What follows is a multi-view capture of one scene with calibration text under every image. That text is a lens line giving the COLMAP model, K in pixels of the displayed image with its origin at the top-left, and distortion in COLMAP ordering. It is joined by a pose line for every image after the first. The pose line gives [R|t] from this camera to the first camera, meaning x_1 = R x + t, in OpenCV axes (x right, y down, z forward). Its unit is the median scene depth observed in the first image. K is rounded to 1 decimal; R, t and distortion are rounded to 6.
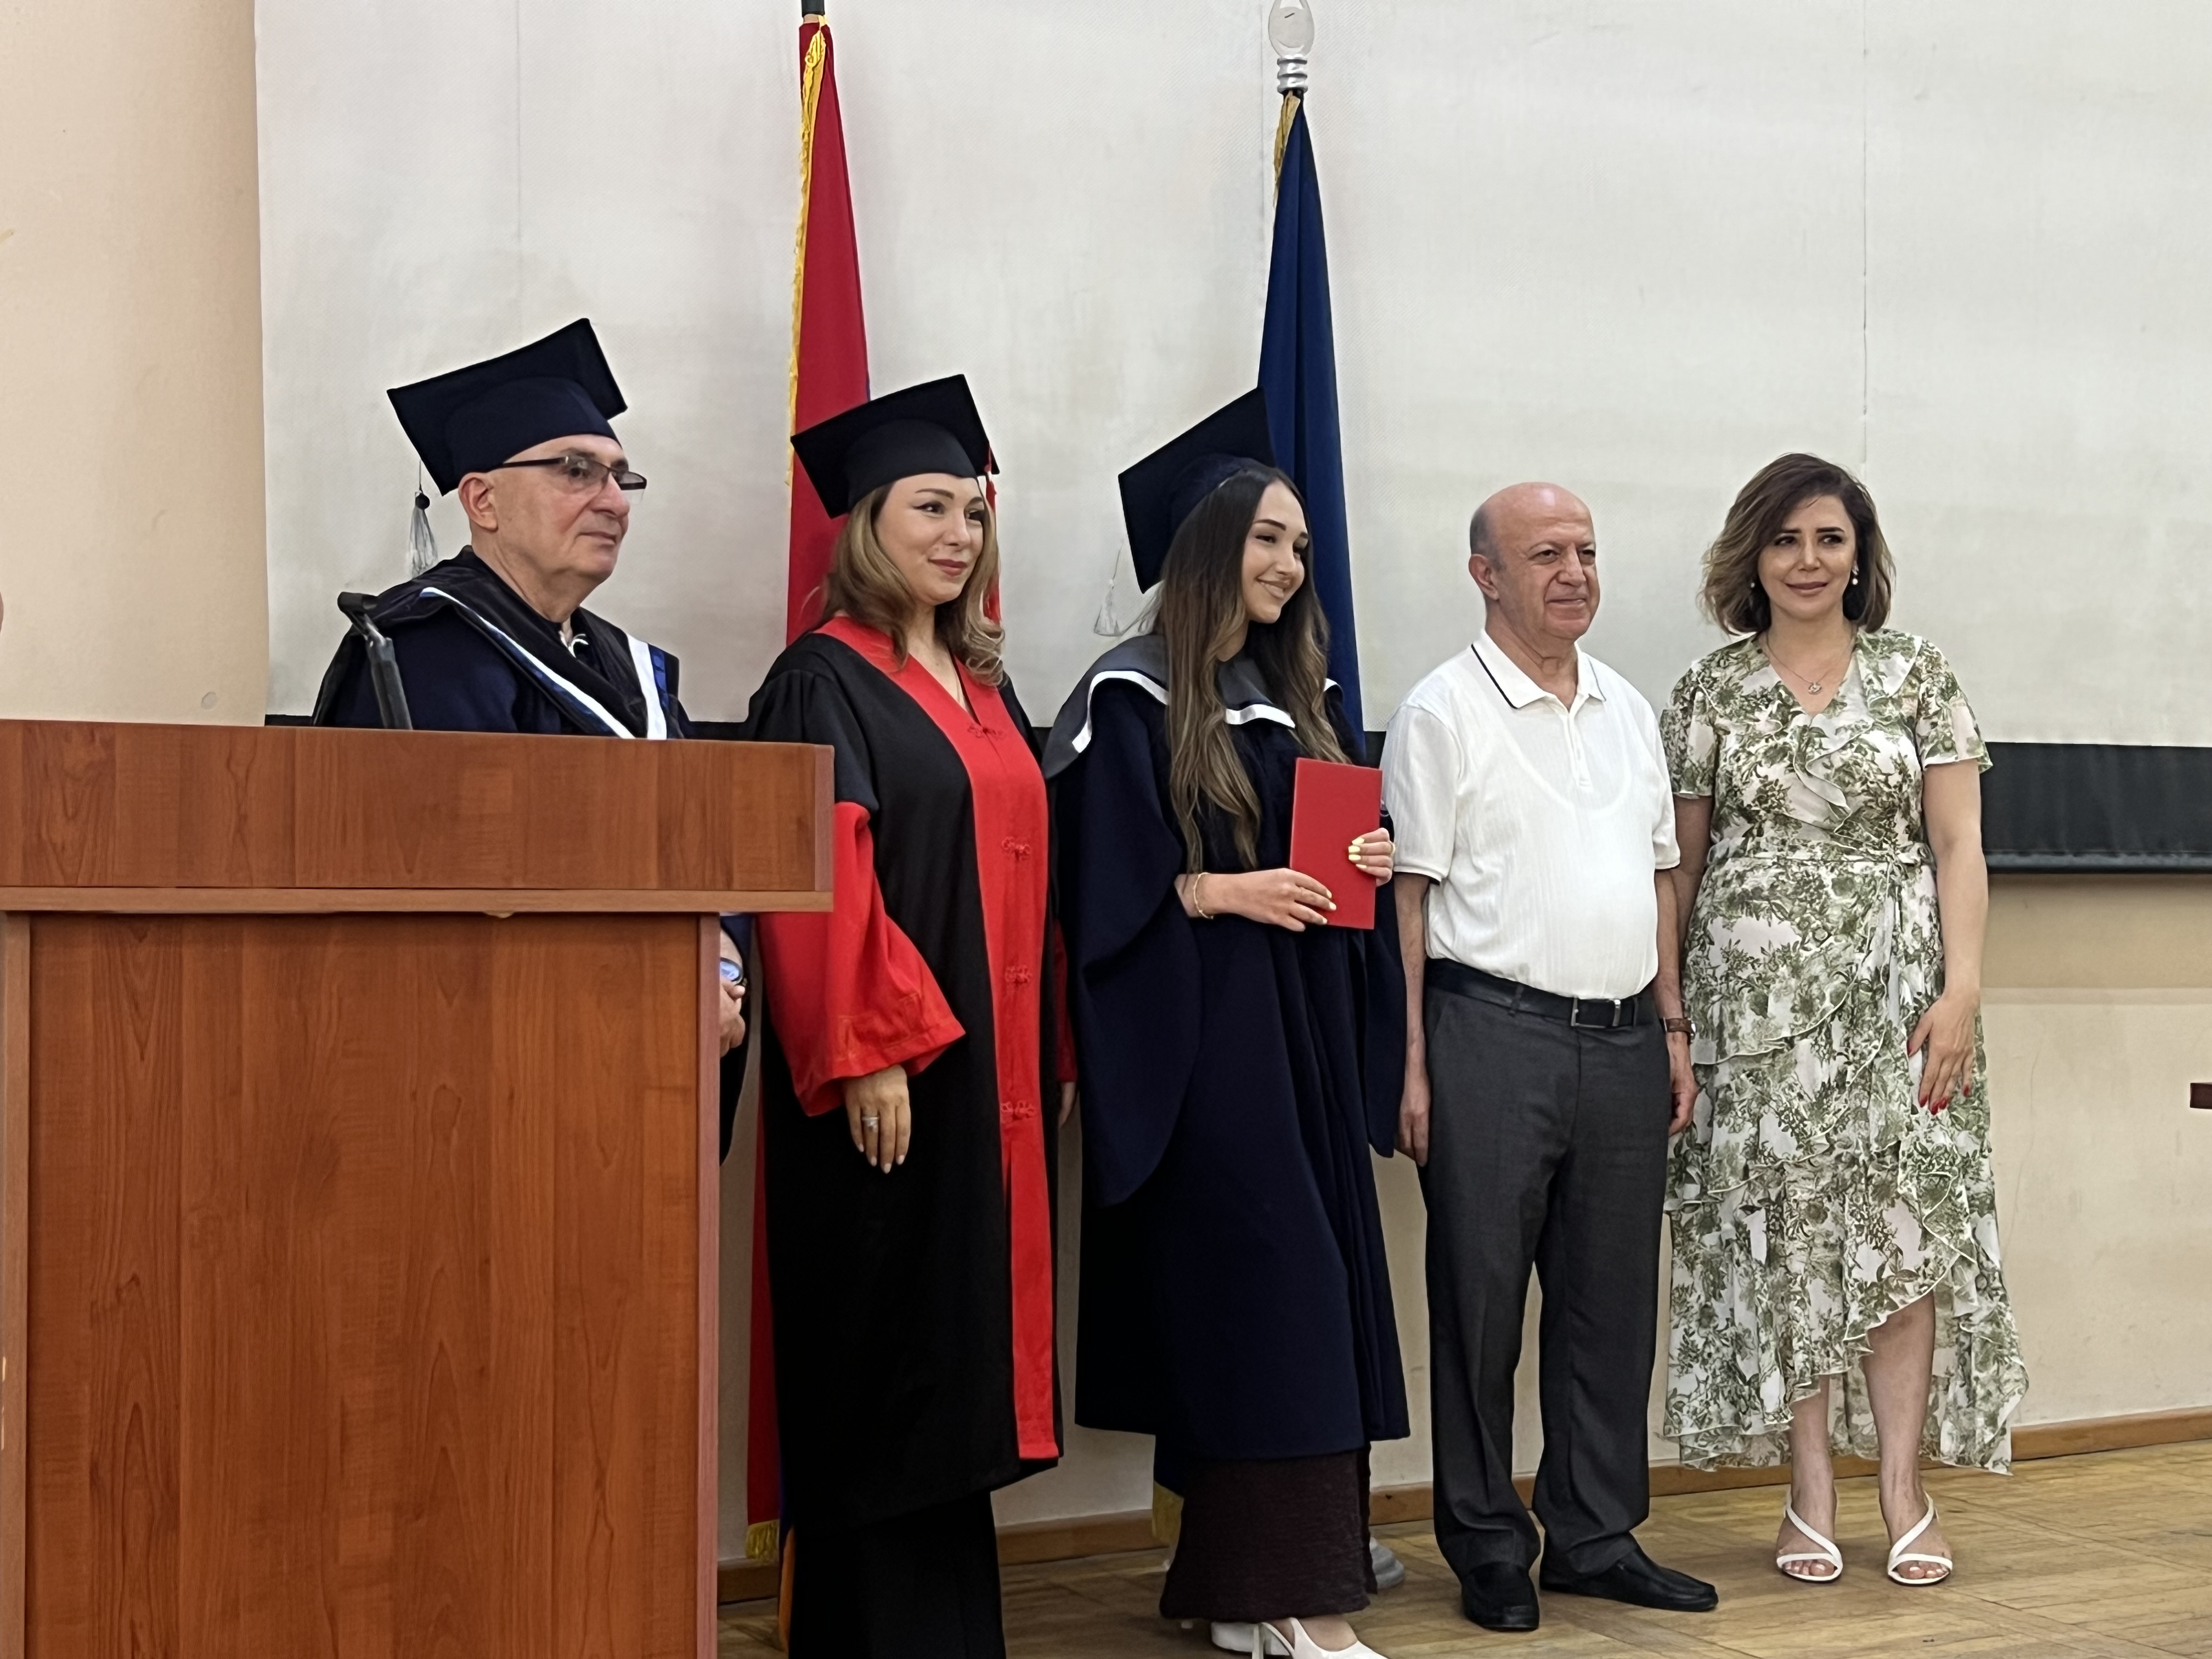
lens RADIAL K [[3332.7, 0, 1108.8], [0, 3332.7, 846.5], [0, 0, 1]] dist [0.207806, -0.673239]
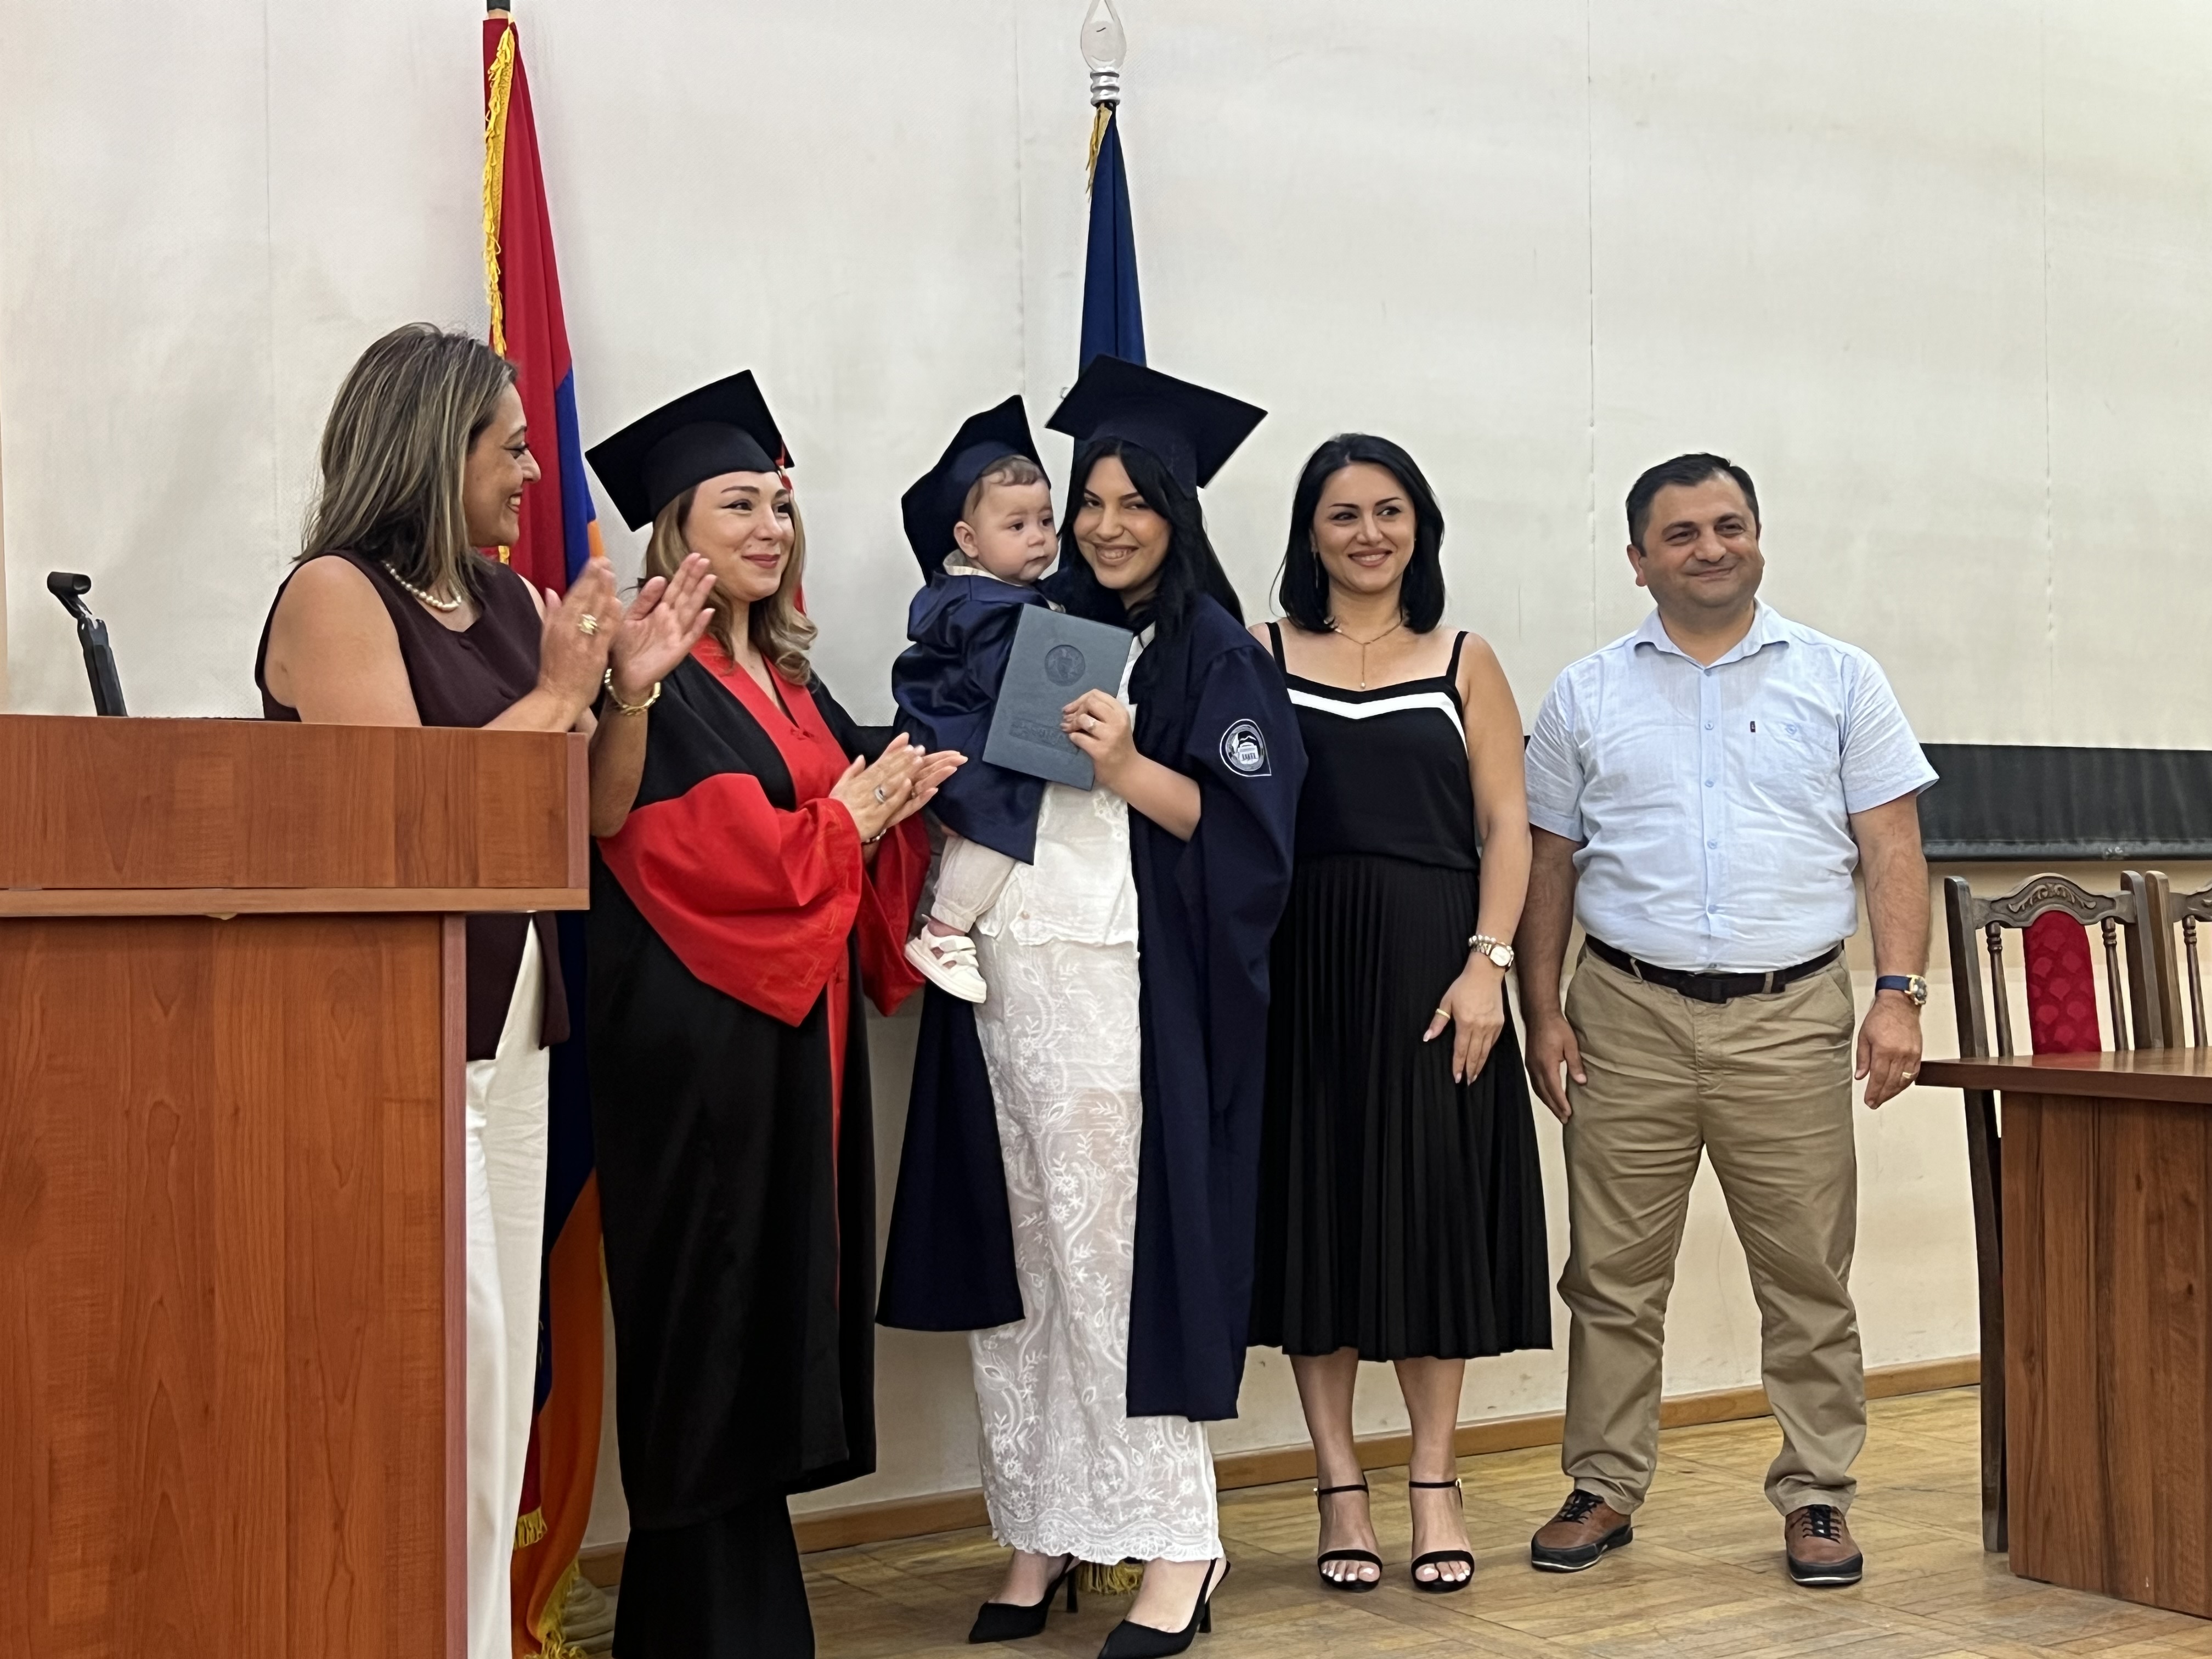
lens RADIAL K [[3025.0, 0, 1118.3], [0, 3025.0, 845.2], [0, 0, 1]] dist [0.140004, -0.388269]
pose [[0.996485, -0.008285, 0.083357, -0.005058], [0.008403, 0.999964, -0.001067, 0.003595], [-0.083346, 0.001763, 0.996519, 0.138640]]
